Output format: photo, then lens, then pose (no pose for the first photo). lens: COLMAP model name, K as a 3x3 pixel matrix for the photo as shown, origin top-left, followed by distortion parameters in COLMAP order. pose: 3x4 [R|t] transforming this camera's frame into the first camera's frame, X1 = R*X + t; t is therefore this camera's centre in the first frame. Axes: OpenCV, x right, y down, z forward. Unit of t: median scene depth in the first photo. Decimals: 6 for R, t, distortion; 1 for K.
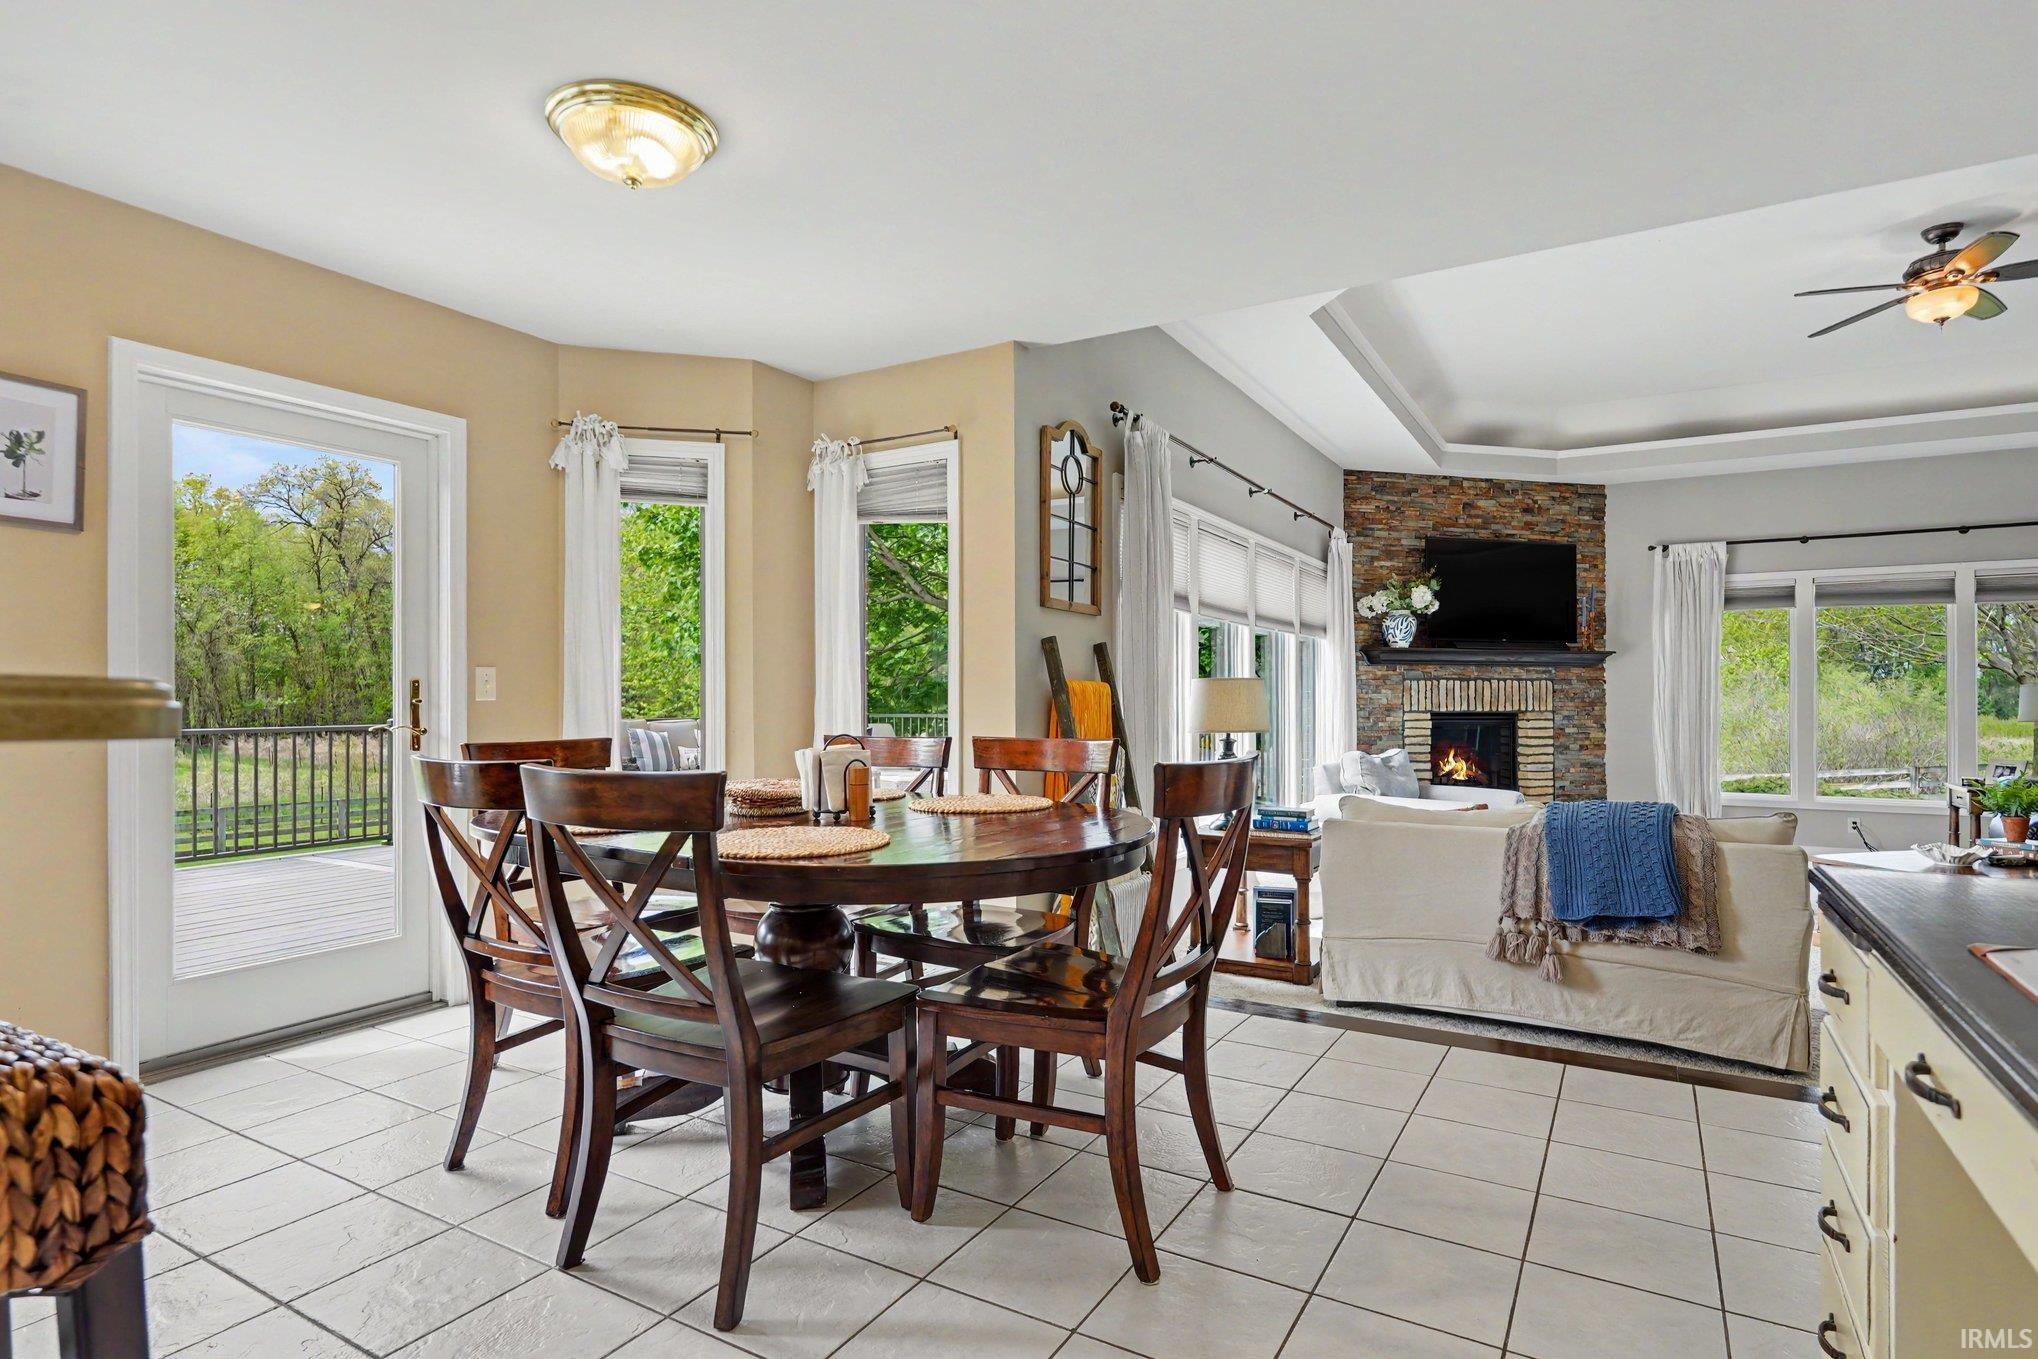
lens RADIAL K [[1053.8, 0, 1019.0], [0, 1053.8, 679.5], [0, 0, 1]] dist [0.000864, 0.000886]
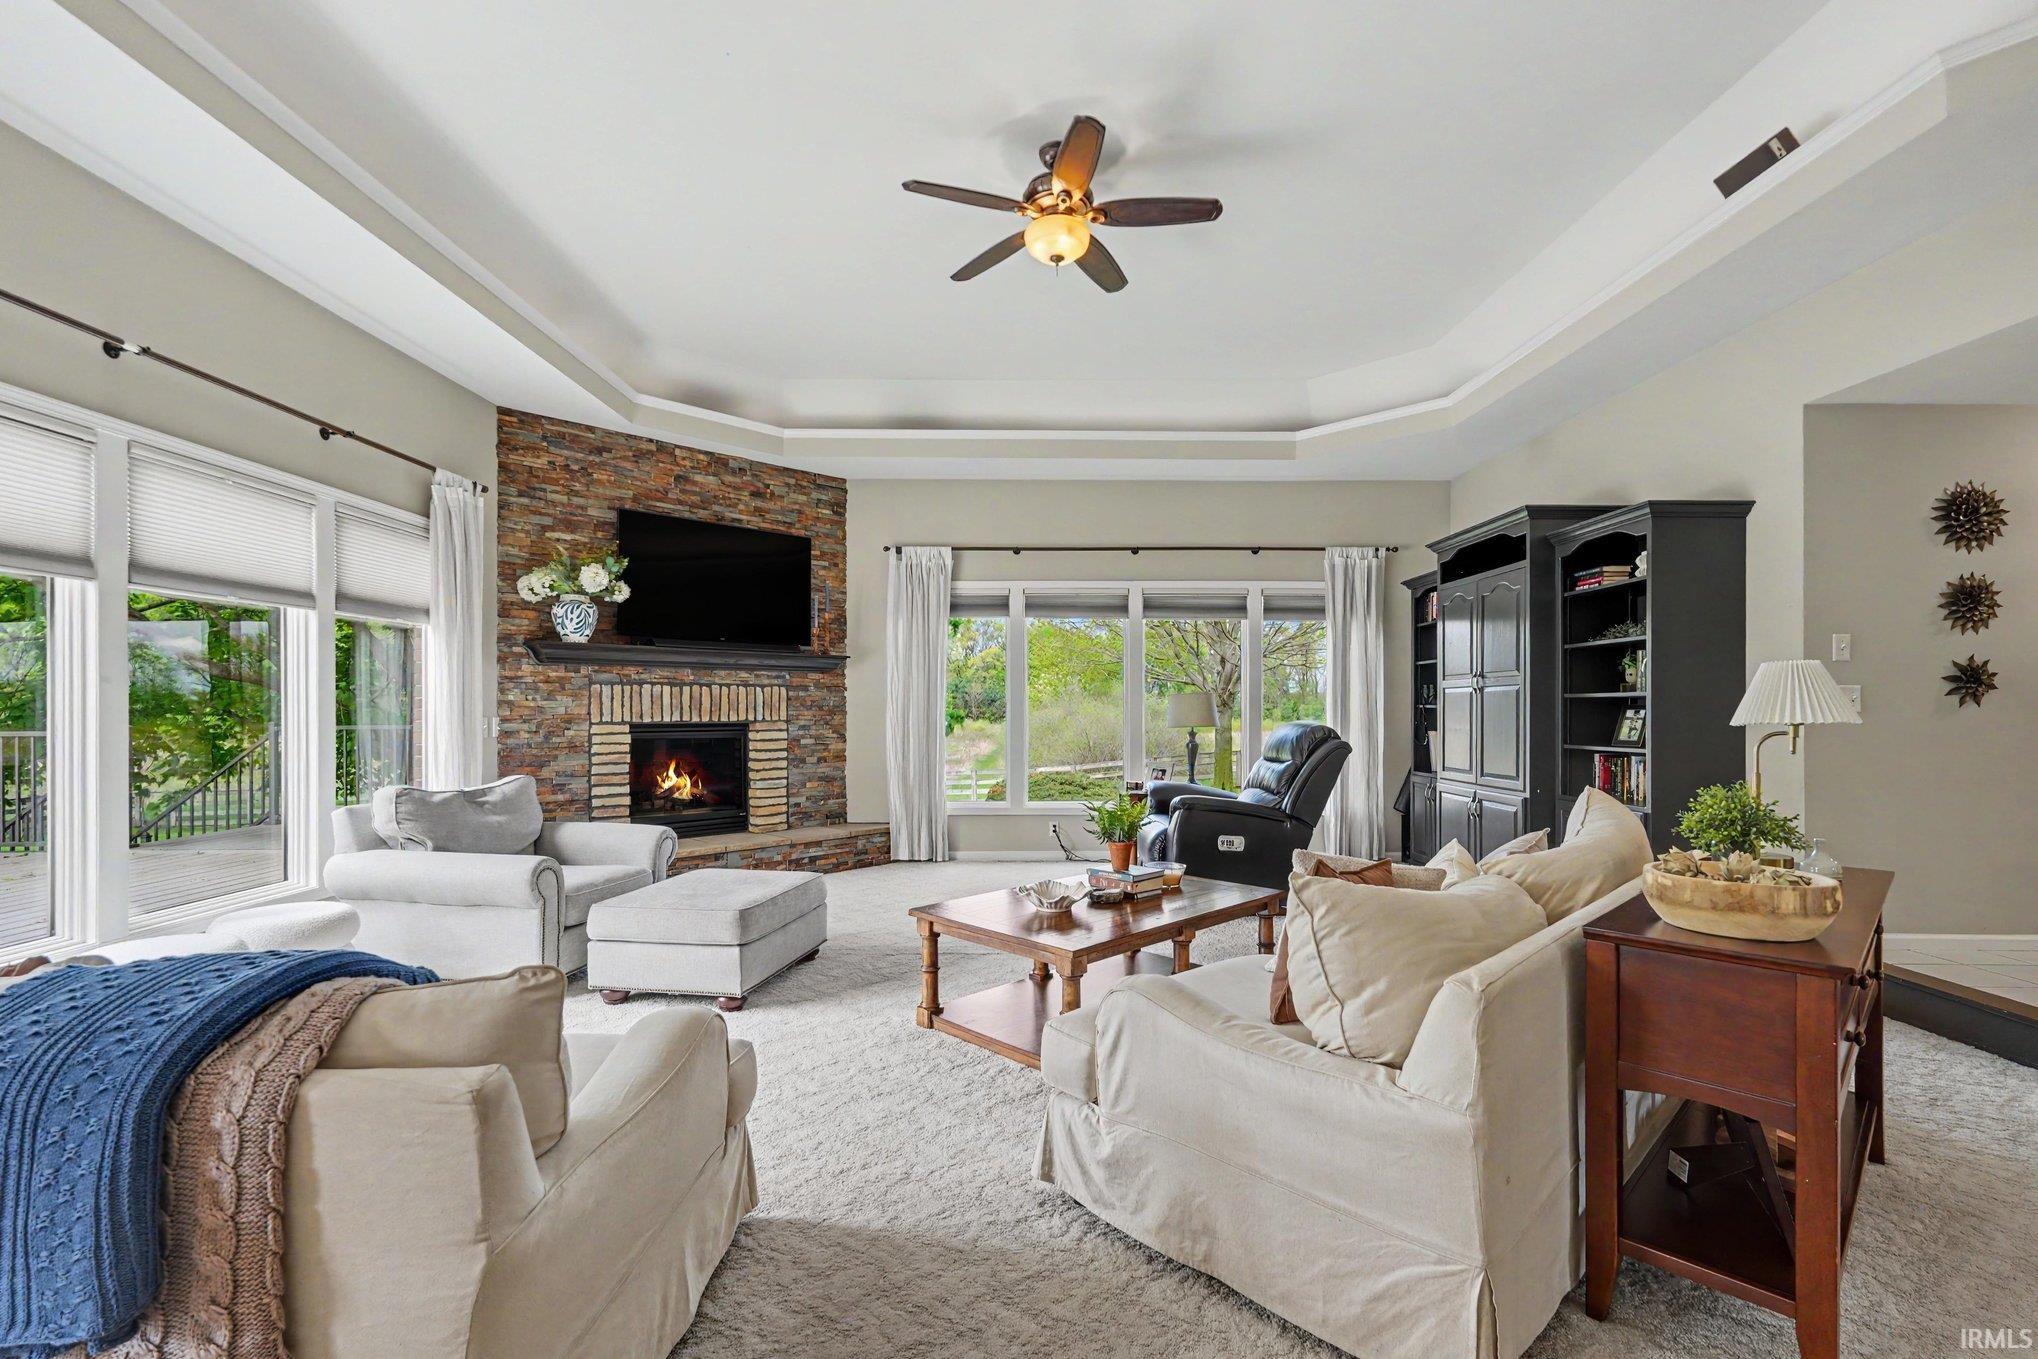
lens RADIAL K [[917.4, 0, 1020.8], [0, 917.4, 691.7], [0, 0, 1]] dist [-0.000630, -0.000093]
pose [[0.858024, 0.006930, 0.513562, 0.281802], [-0.007891, 0.999969, -0.000310, 0.003865], [-0.513548, -0.003787, 0.858052, 0.227782]]
